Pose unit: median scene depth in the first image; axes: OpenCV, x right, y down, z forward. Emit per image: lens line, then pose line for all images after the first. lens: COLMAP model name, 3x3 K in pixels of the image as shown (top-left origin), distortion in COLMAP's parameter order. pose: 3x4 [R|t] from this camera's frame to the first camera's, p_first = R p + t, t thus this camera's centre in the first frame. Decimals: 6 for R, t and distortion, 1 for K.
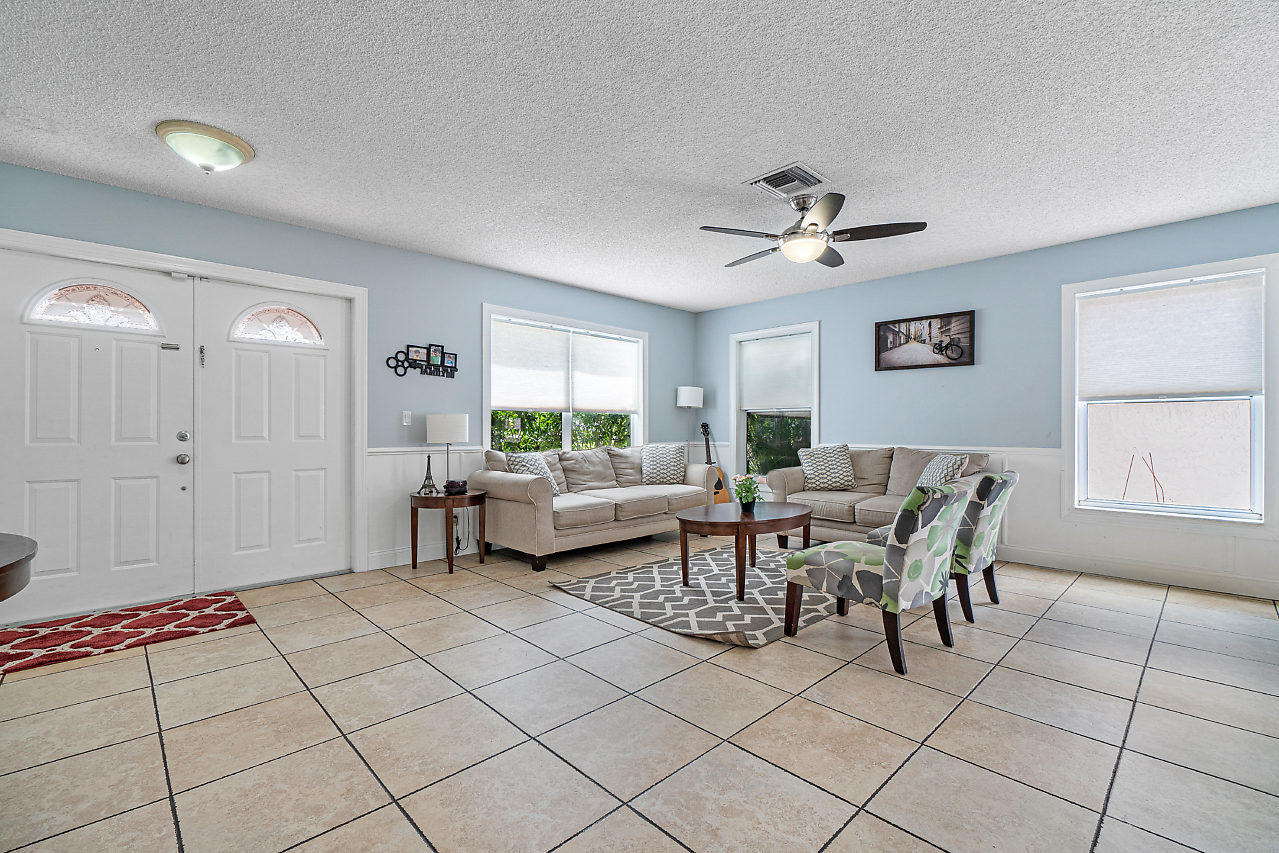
lens RADIAL K [[559.2, 0, 628.6], [0, 559.2, 433.4], [0, 0, 1]] dist [-0.001982, 0.000328]
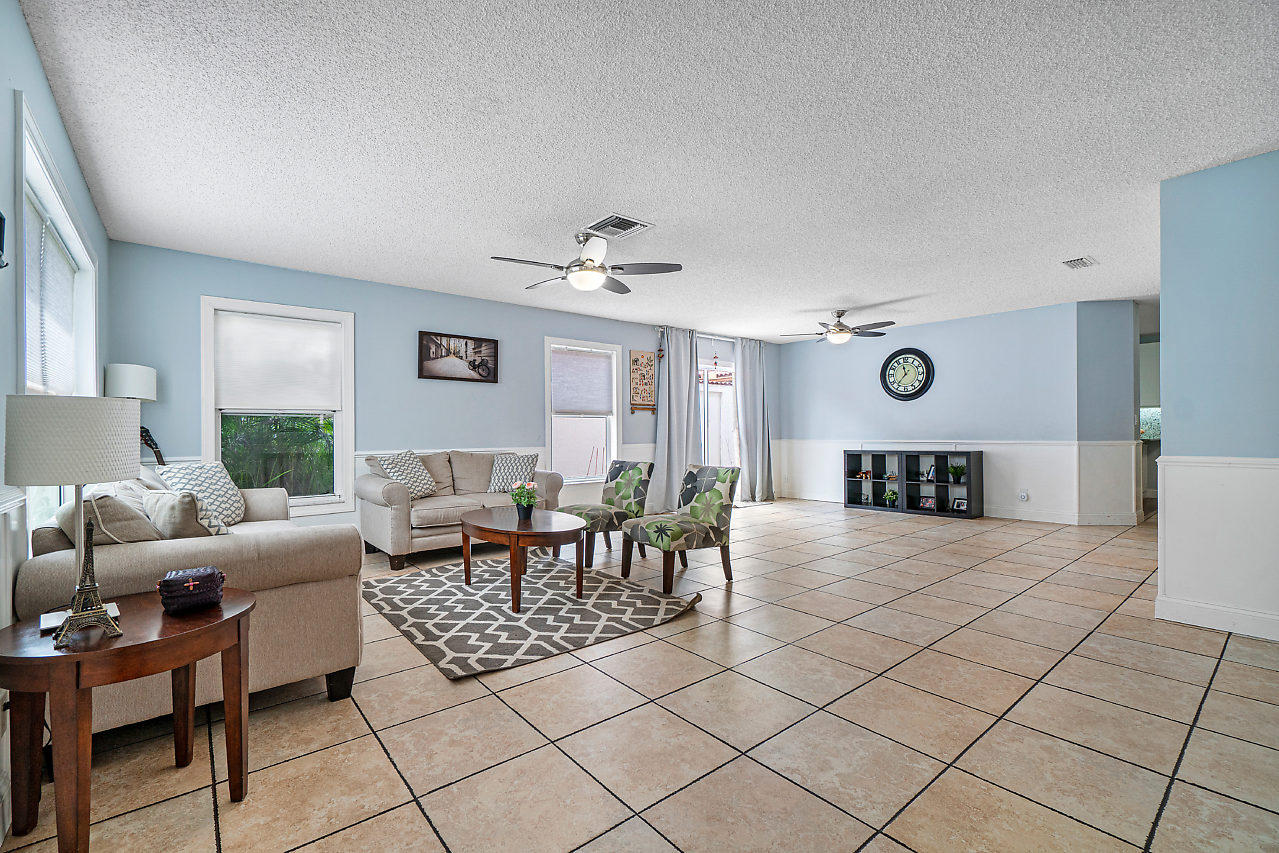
lens RADIAL K [[559.2, 0, 628.6], [0, 559.2, 433.4], [0, 0, 1]] dist [-0.001982, 0.000328]
pose [[0.067133, -0.001736, 0.997743, -0.617927], [0.013433, 0.999909, 0.000836, -0.006520], [-0.997654, 0.013347, 0.067151, 0.616049]]
